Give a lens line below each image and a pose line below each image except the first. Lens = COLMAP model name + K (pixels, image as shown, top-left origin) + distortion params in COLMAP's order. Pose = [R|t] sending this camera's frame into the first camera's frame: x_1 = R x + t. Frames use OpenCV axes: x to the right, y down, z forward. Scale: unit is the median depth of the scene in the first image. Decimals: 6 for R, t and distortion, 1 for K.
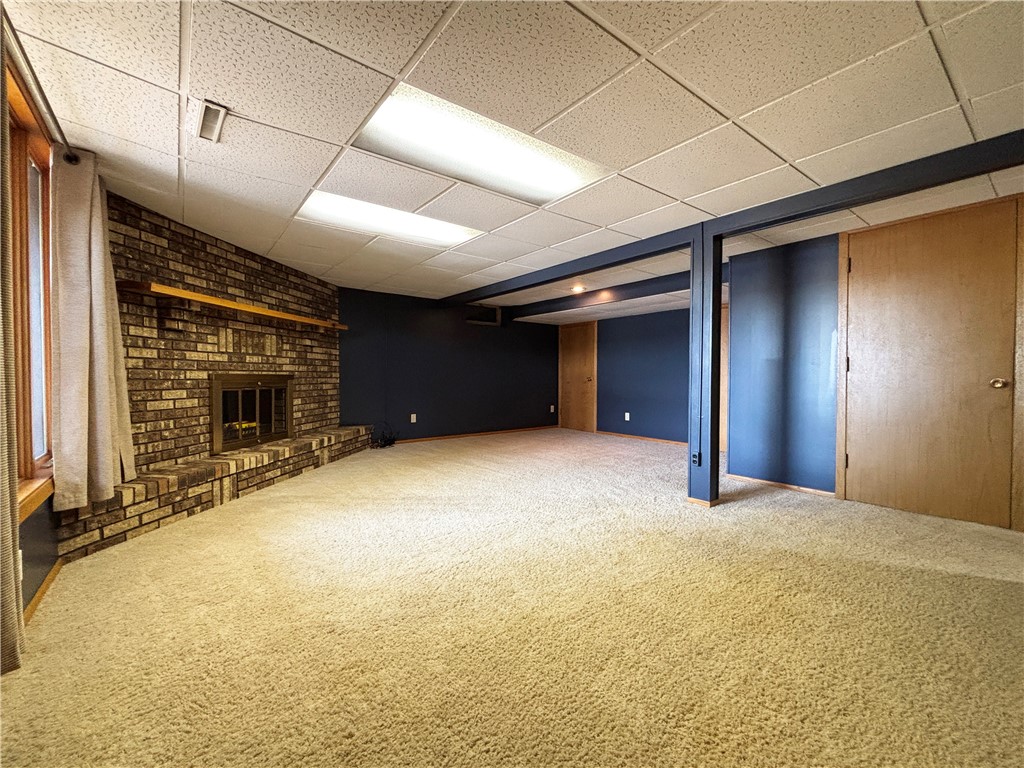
lens RADIAL K [[426.4, 0, 514.8], [0, 426.4, 385.3], [0, 0, 1]] dist [-0.000531, -0.000607]
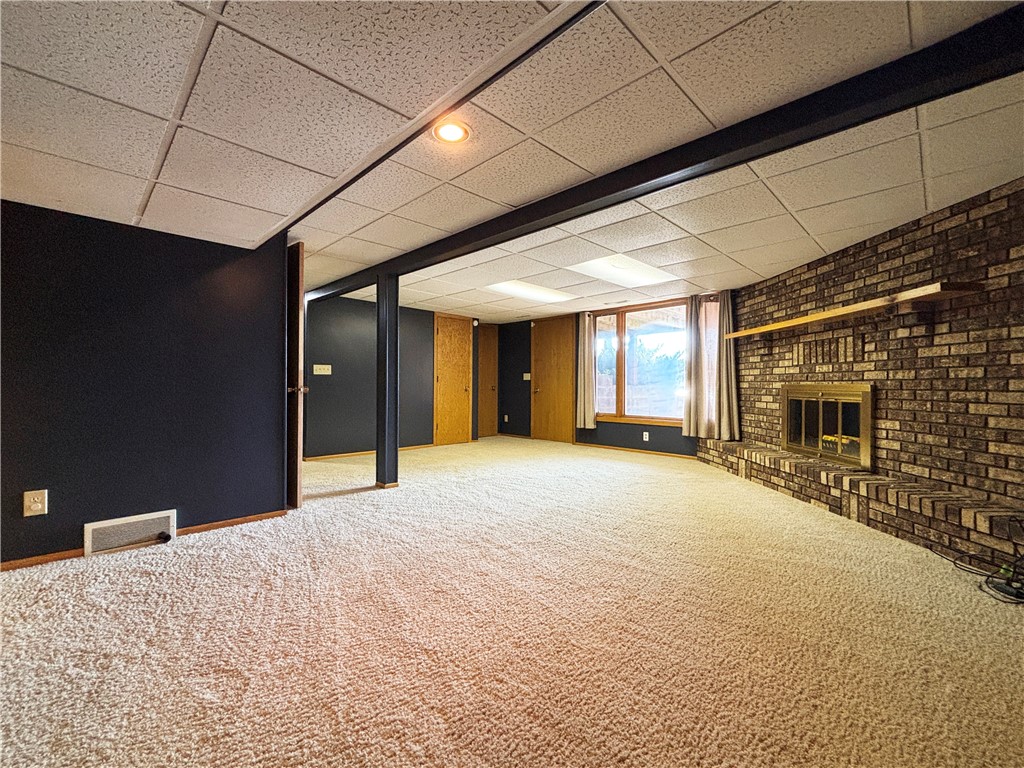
lens RADIAL K [[426.4, 0, 514.8], [0, 426.4, 385.3], [0, 0, 1]] dist [-0.000531, -0.000607]
pose [[-0.991014, -0.006045, -0.133618, 0.195209], [-0.009282, 0.999678, 0.023618, -0.040233], [0.133432, 0.024646, -0.990751, 1.854926]]
